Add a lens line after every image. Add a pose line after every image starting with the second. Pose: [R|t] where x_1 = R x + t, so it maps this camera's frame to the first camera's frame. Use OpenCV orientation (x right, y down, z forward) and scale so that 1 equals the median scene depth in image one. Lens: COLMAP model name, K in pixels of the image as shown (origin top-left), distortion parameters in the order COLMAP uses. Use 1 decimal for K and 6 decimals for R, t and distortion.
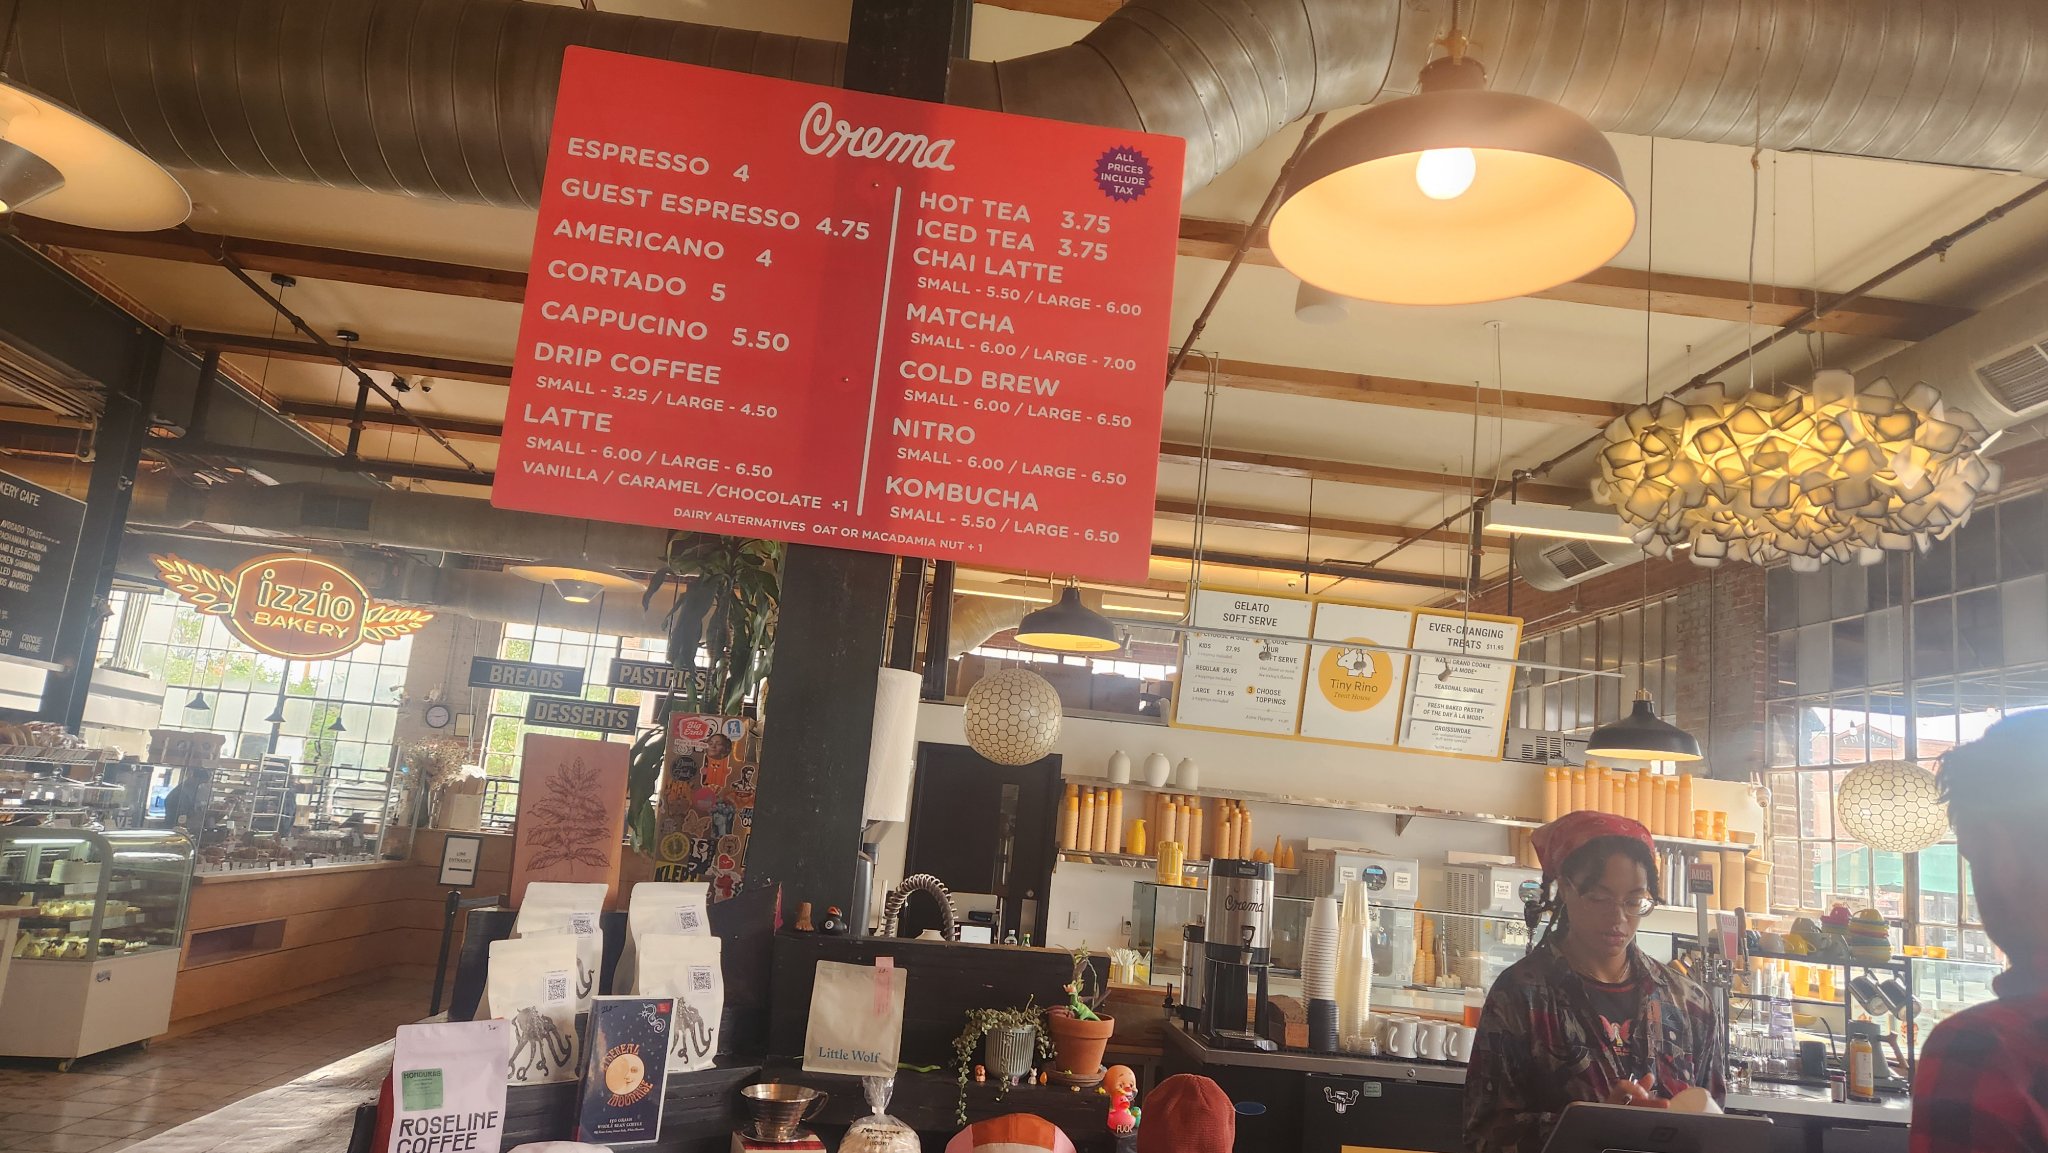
lens RADIAL K [[1391.7, 0, 1026.8], [0, 1391.7, 576.8], [0, 0, 1]] dist [0.027364, 0.000276]
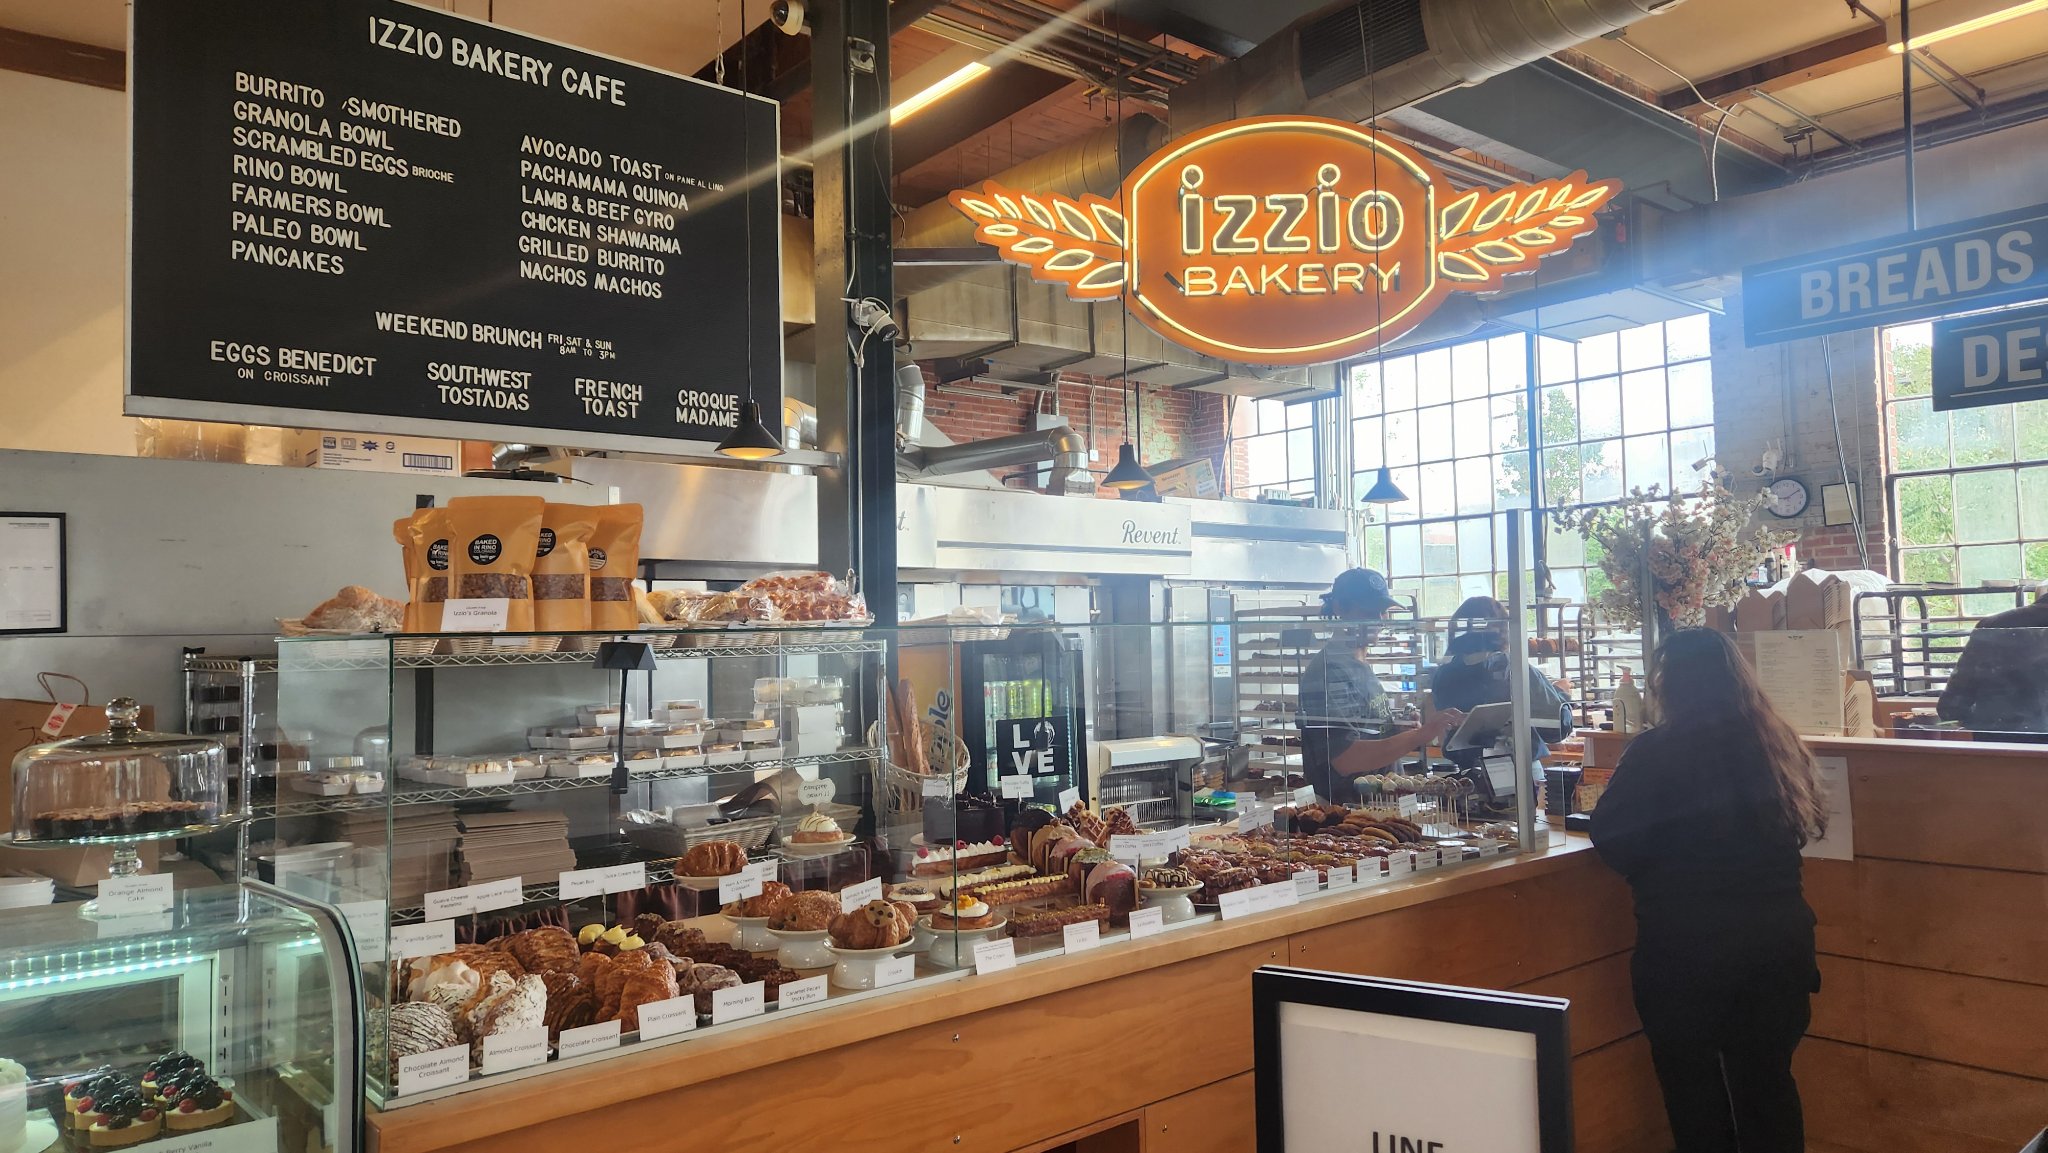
lens RADIAL K [[1391.7, 0, 1032.3], [0, 1391.7, 570.6], [0, 0, 1]] dist [0.027364, 0.000276]
pose [[0.577242, -0.141222, -0.804269, -0.238868], [0.220262, 0.975352, -0.013175, 0.109742], [0.786306, -0.169545, 0.594119, 0.681160]]
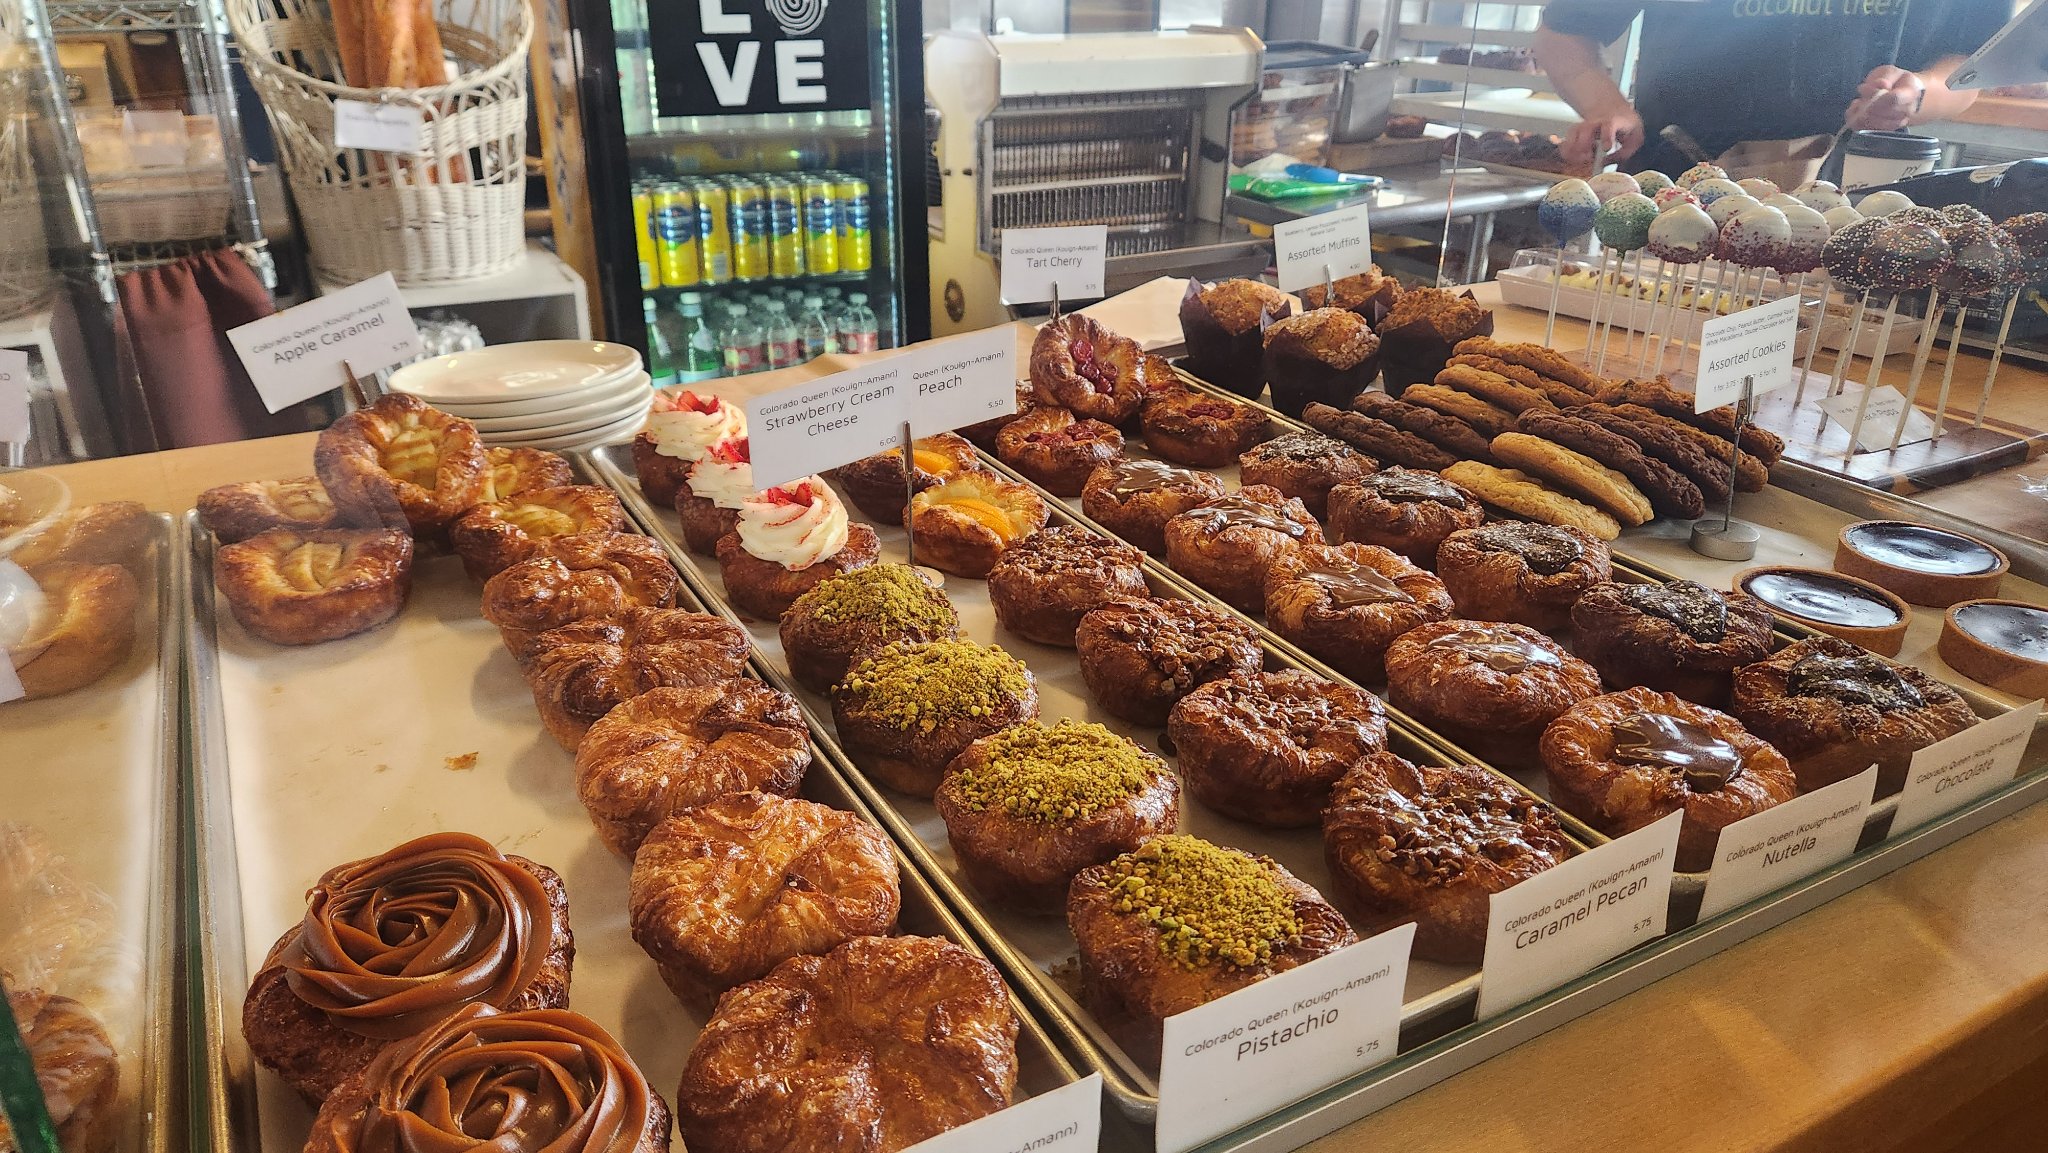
lens RADIAL K [[1391.7, 0, 1013.1], [0, 1391.7, 567.1], [0, 0, 1]] dist [0.027364, 0.000276]
pose [[0.410238, 0.291566, -0.864114, -0.411714], [0.193084, 0.898268, 0.394757, 0.154161], [0.891304, -0.328792, 0.312207, 0.879299]]
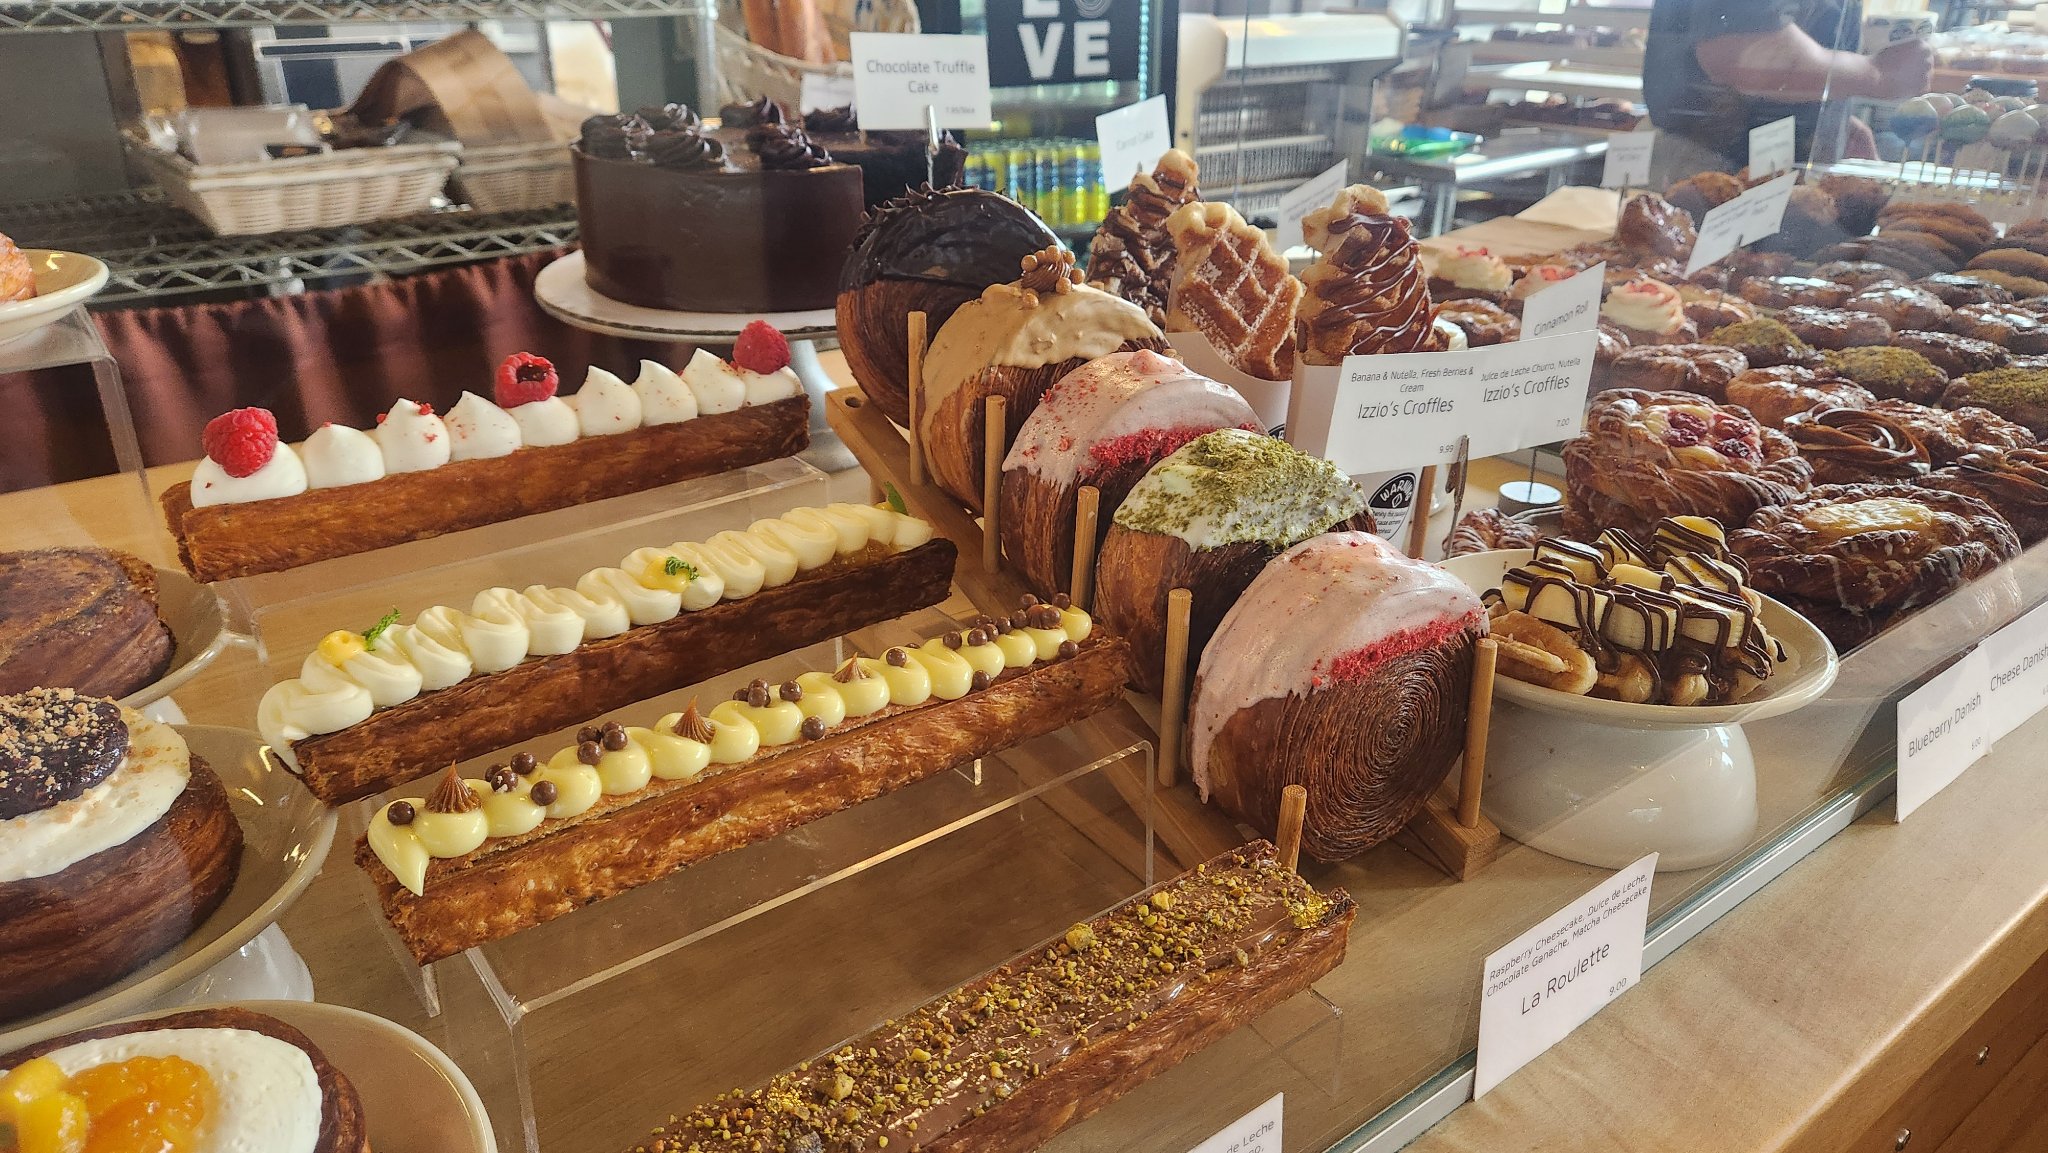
lens RADIAL K [[1391.7, 0, 1031.8], [0, 1391.7, 578.0], [0, 0, 1]] dist [0.027364, 0.000276]
pose [[0.538595, 0.267633, -0.798929, -0.411687], [0.195219, 0.882770, 0.427325, 0.141669], [0.819637, -0.386121, 0.423209, 0.806630]]
